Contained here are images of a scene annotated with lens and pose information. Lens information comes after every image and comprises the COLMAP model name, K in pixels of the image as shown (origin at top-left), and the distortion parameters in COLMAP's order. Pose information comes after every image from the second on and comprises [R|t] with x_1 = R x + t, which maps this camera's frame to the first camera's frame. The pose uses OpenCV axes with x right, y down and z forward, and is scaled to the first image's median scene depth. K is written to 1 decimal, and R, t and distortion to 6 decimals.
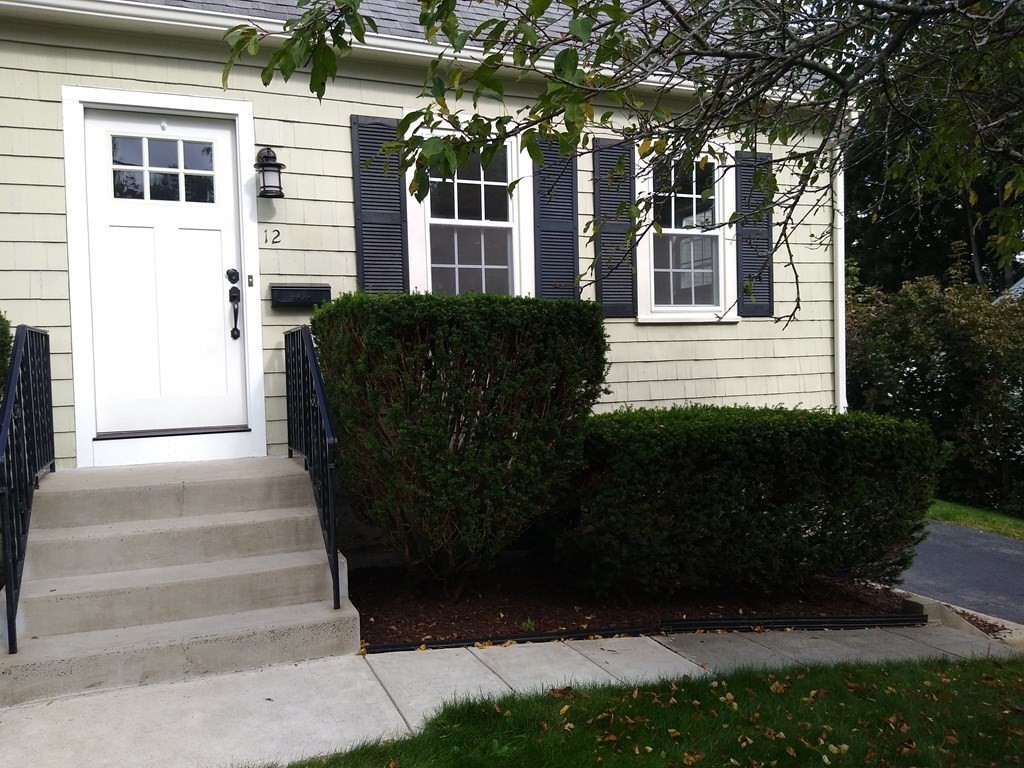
lens RADIAL K [[793.2, 0, 513.2], [0, 793.2, 387.2], [0, 0, 1]] dist [0.030000, -0.019342]
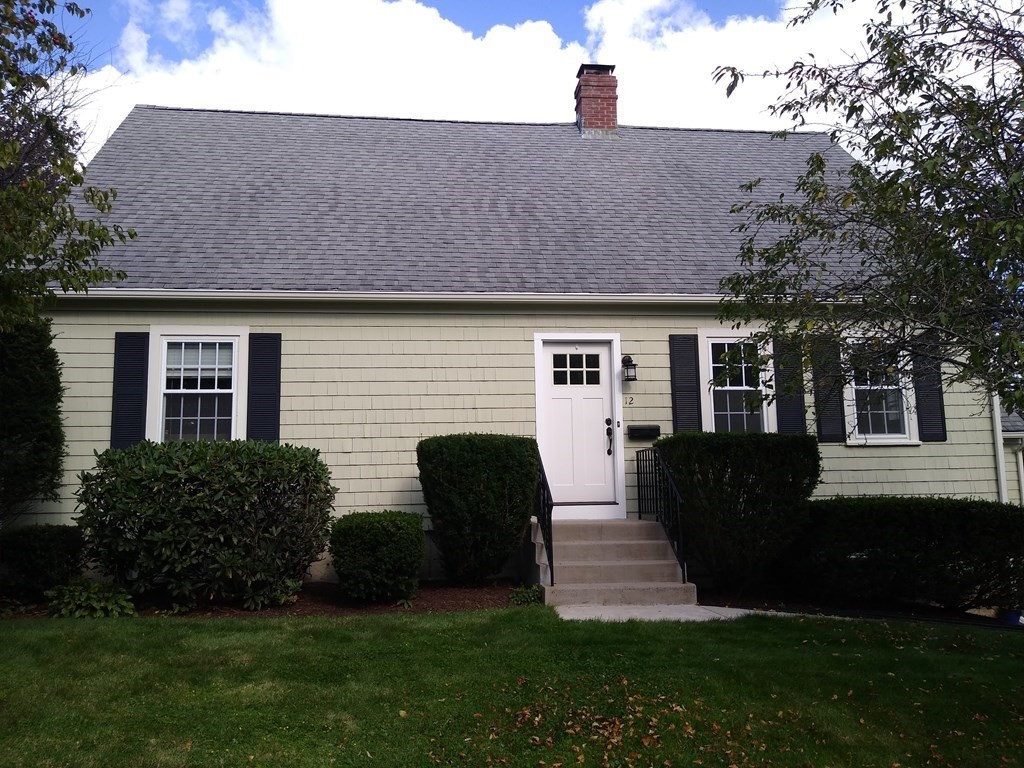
lens RADIAL K [[793.2, 0, 503.3], [0, 793.2, 386.9], [0, 0, 1]] dist [0.030000, -0.019342]
pose [[0.957406, -0.025690, -0.287600, -0.046455], [-0.018966, 0.988288, -0.151418, 0.070221], [0.288122, 0.150423, 0.945705, -0.883703]]
